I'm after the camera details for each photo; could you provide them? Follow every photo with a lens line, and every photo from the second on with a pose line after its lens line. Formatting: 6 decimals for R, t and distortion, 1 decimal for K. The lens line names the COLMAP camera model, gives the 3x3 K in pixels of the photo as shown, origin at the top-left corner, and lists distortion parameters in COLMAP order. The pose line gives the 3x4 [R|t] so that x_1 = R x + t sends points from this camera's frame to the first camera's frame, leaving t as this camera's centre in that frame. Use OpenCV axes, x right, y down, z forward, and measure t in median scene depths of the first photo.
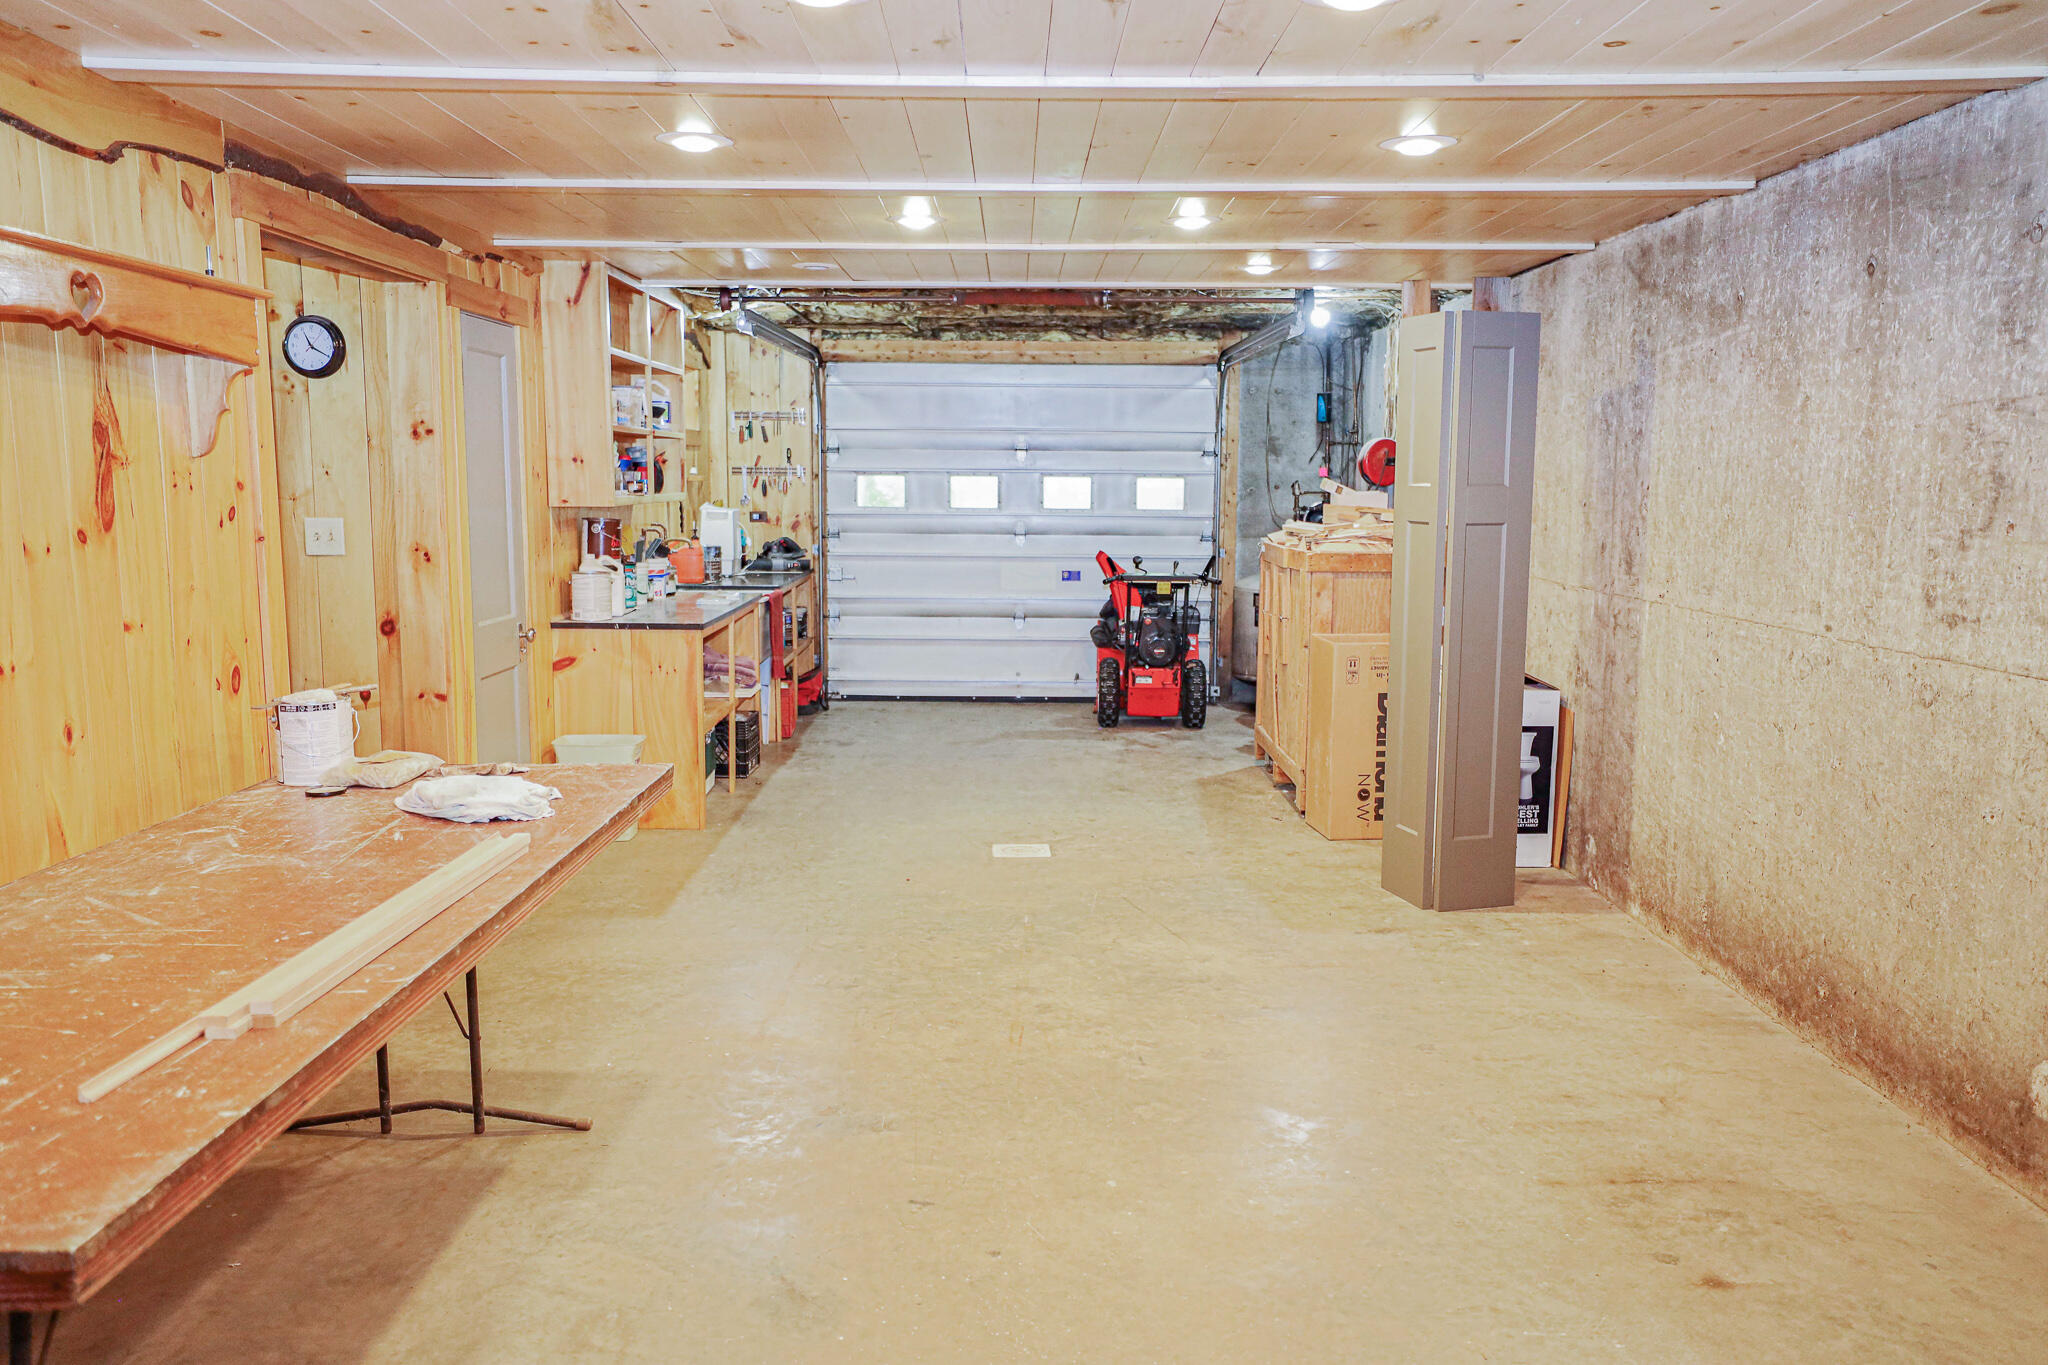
lens RADIAL K [[1572.8, 0, 1024.0], [0, 1572.8, 682.5], [0, 0, 1]] dist [0.000261, 0.000047]
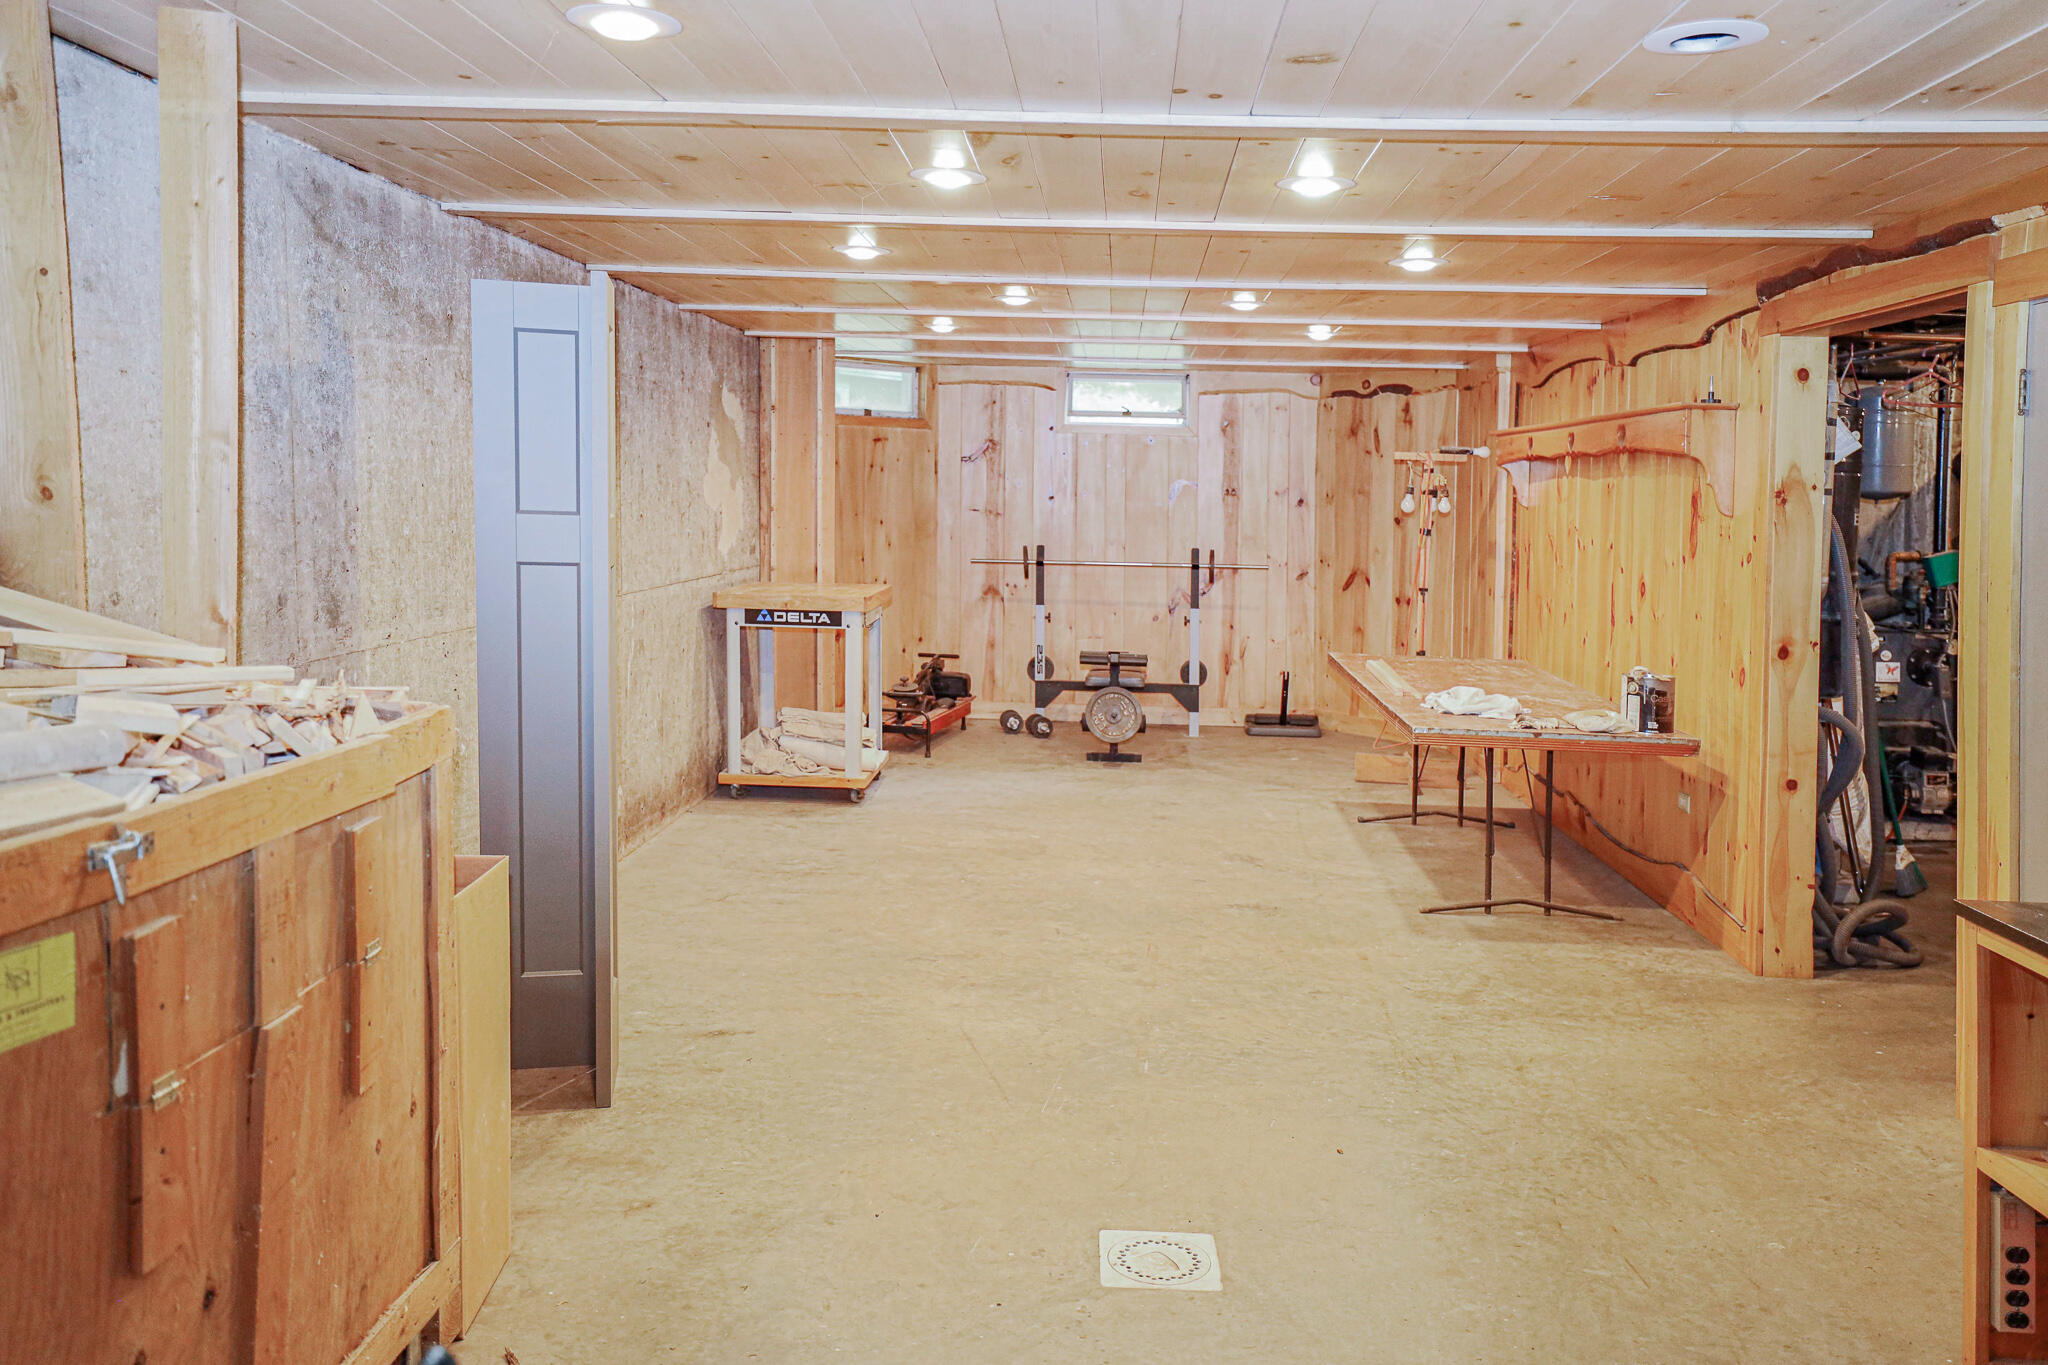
lens RADIAL K [[2650.6, 0, 1024.0], [0, 2650.6, 682.5], [0, 0, 1]] dist [-0.431114, 0.002124]
pose [[-0.998859, -0.031080, 0.036263, 0.021031], [-0.023110, 0.979006, 0.202517, -0.313425], [-0.041796, 0.201448, -0.978607, 2.313293]]
